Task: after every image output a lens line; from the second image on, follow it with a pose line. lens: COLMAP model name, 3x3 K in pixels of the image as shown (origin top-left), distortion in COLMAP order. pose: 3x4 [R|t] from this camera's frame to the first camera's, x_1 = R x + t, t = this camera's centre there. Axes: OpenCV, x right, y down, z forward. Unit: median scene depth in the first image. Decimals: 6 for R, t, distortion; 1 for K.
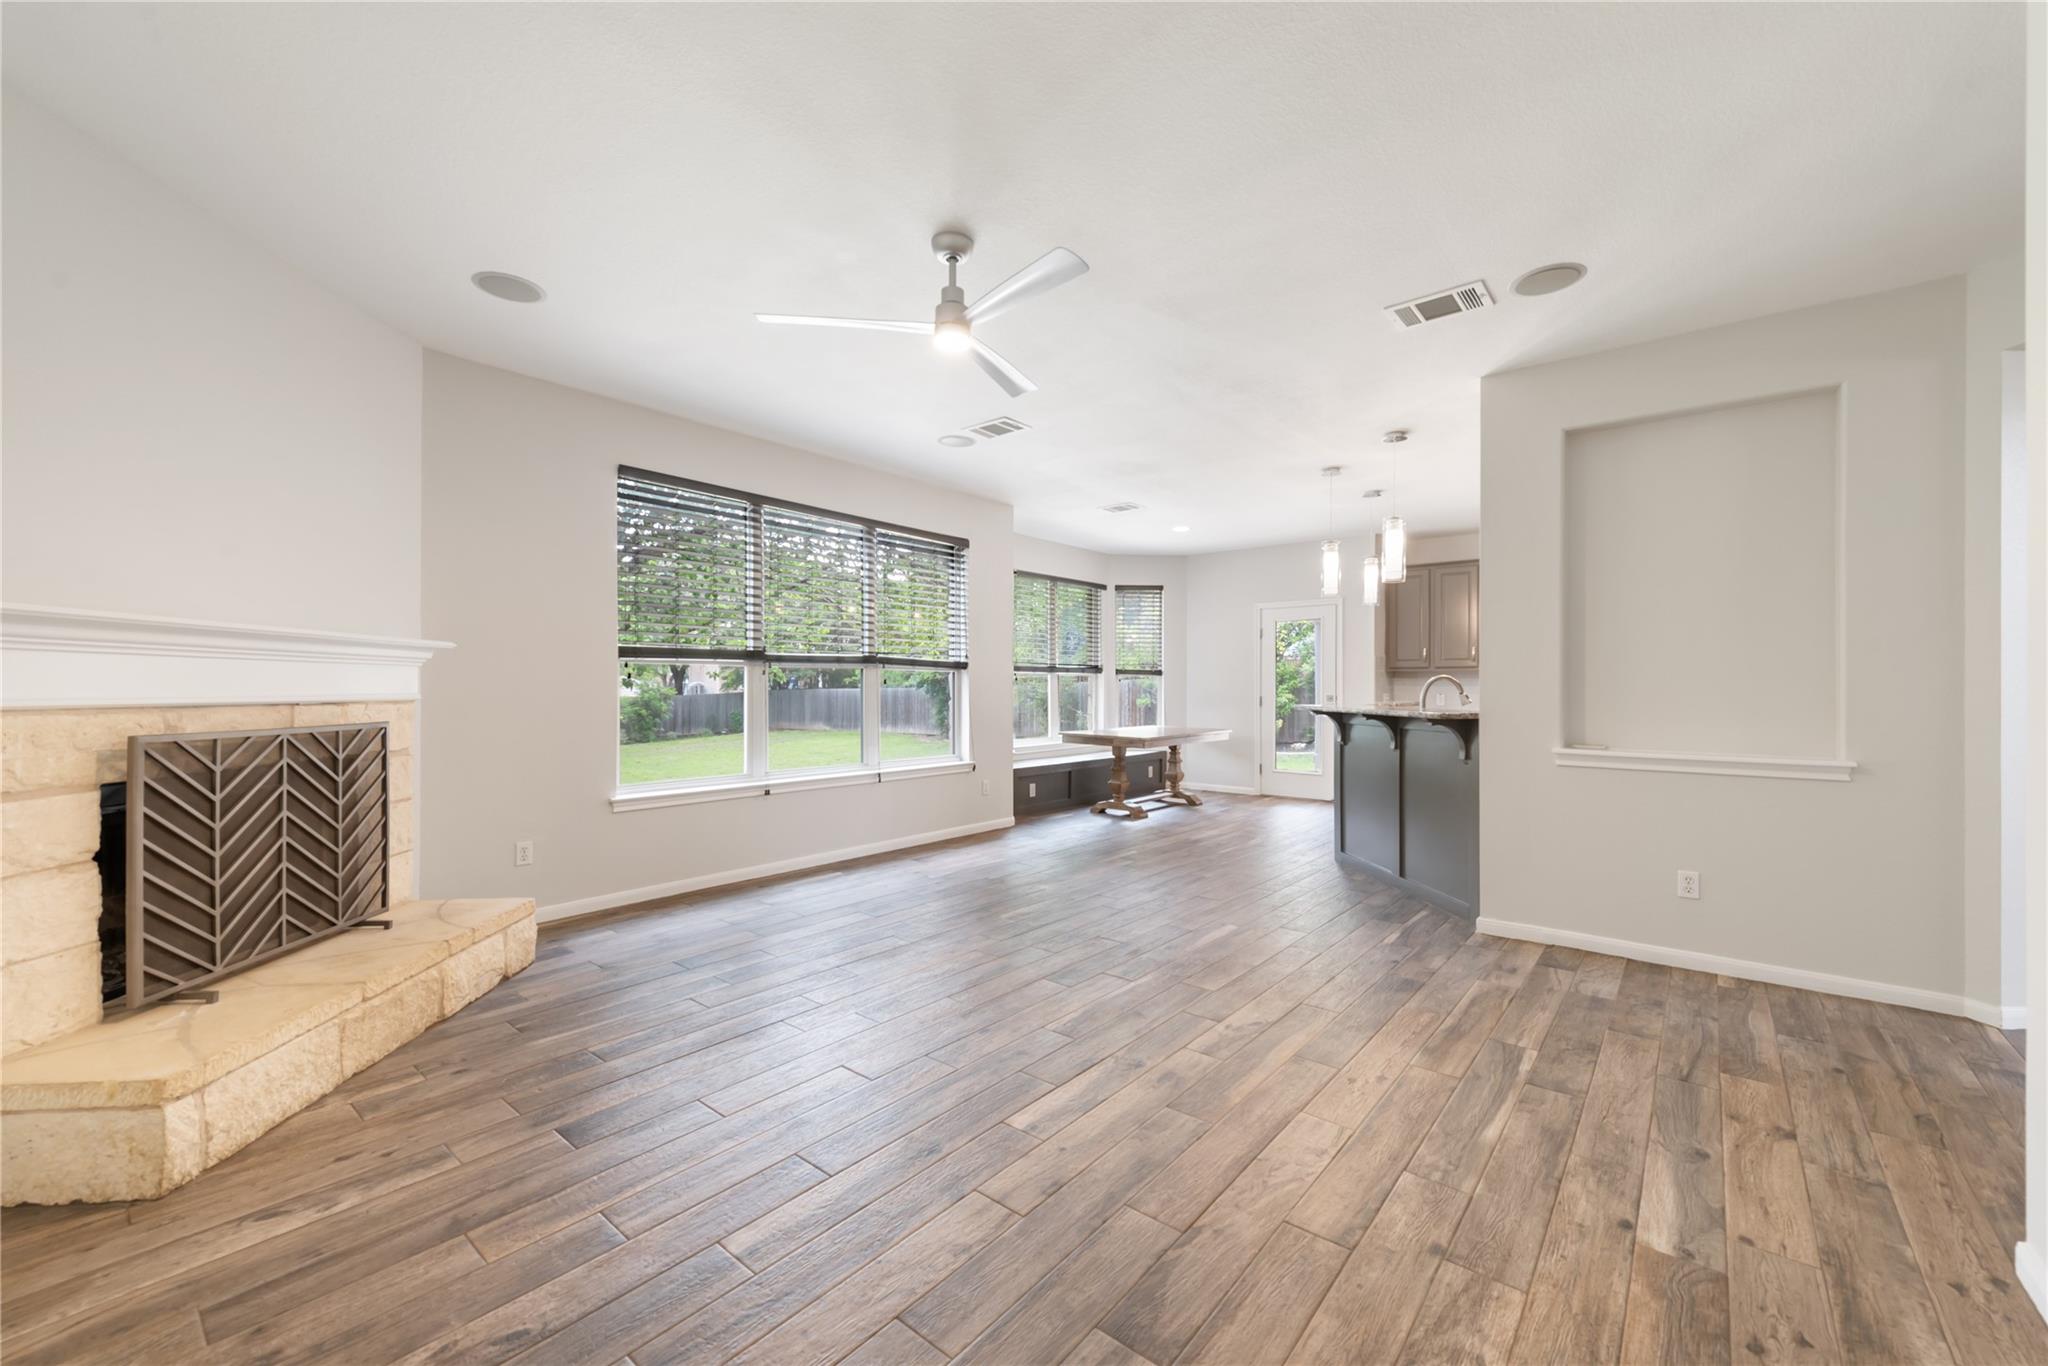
lens RADIAL K [[803.8, 0, 1031.4], [0, 803.8, 685.0], [0, 0, 1]] dist [0.016594, -0.005585]
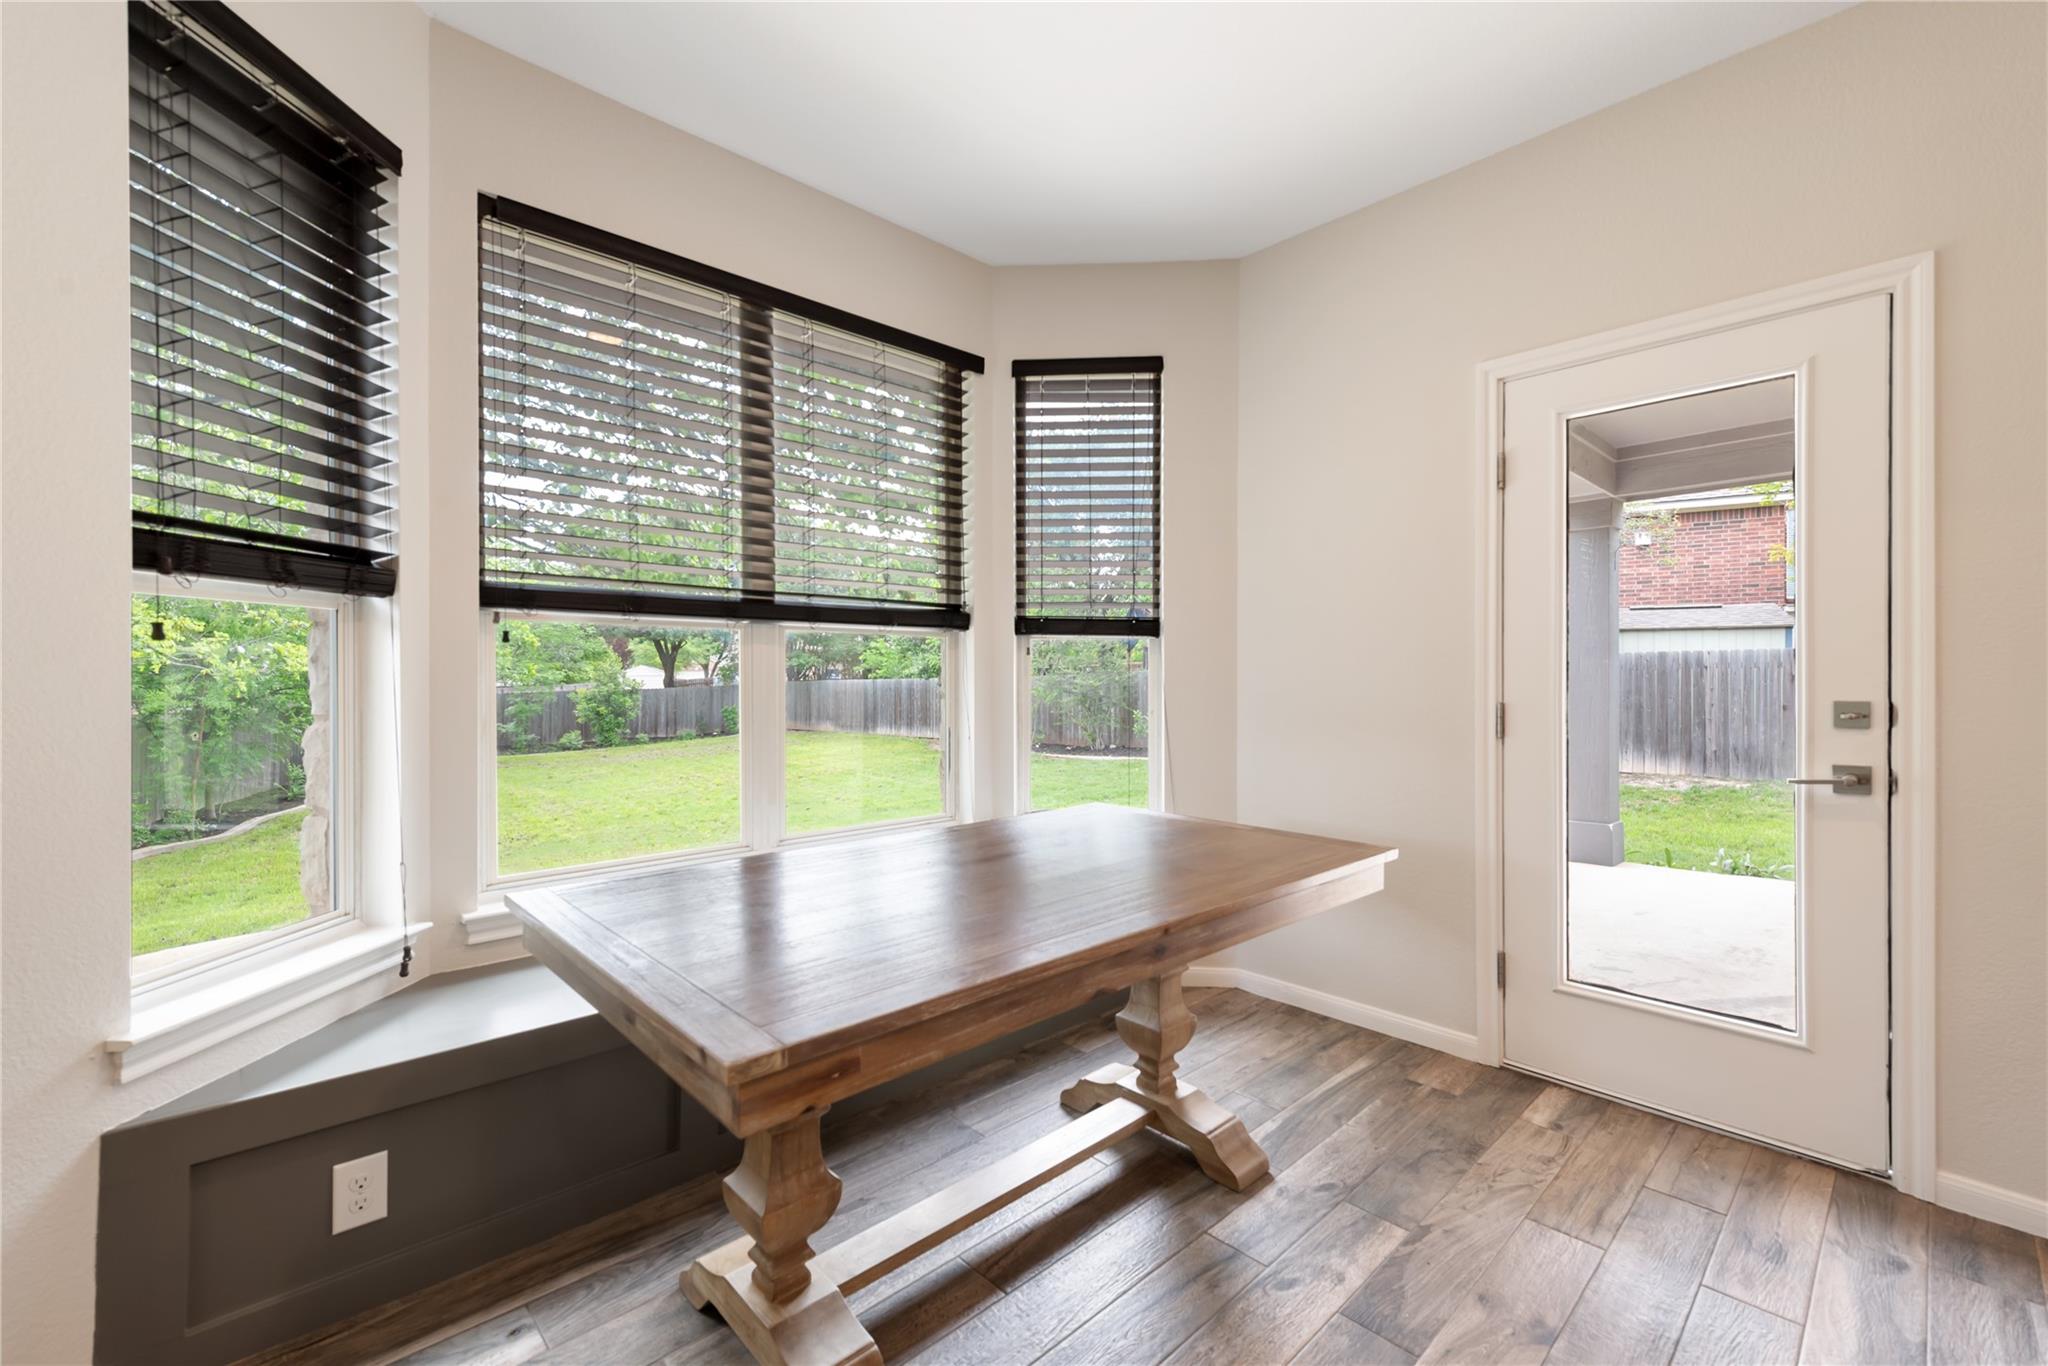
lens RADIAL K [[865.2, 0, 1028.7], [0, 865.2, 679.5], [0, 0, 1]] dist [0.003642, 0.000013]
pose [[0.992717, -0.003047, -0.120435, 0.466849], [0.003643, 0.999982, 0.004727, 0.012144], [0.120419, -0.005132, 0.992710, 1.990178]]
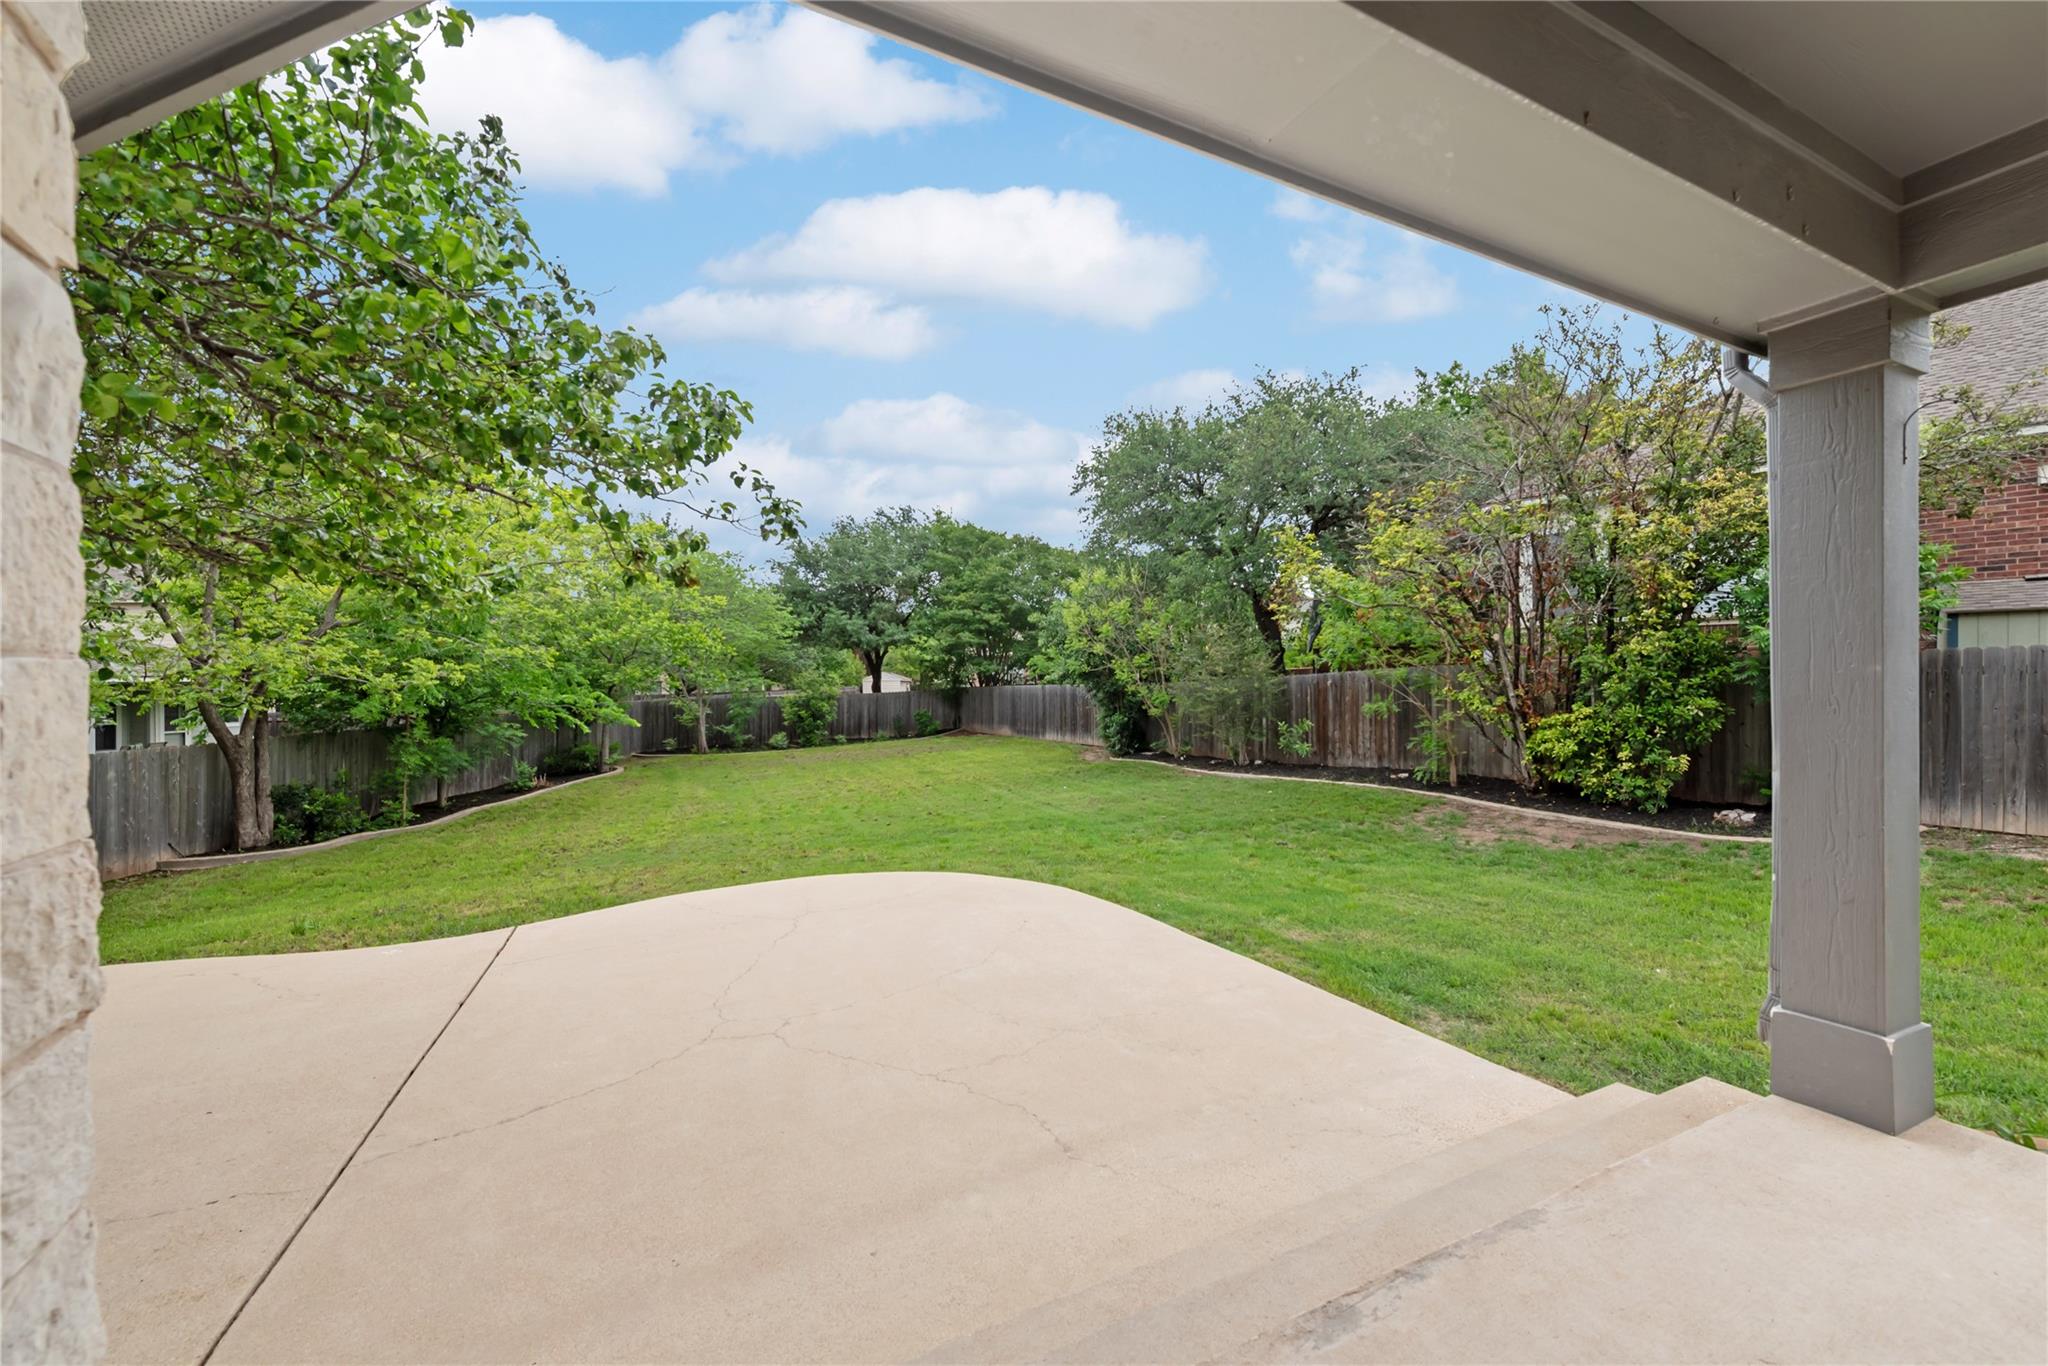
lens RADIAL K [[803.8, 0, 1031.4], [0, 803.8, 685.0], [0, 0, 1]] dist [0.016594, -0.005585]
pose [[0.915698, -0.004976, -0.401837, 1.073381], [0.008338, 0.999943, 0.006619, -0.012063], [0.401781, -0.009412, 0.915687, 2.995099]]
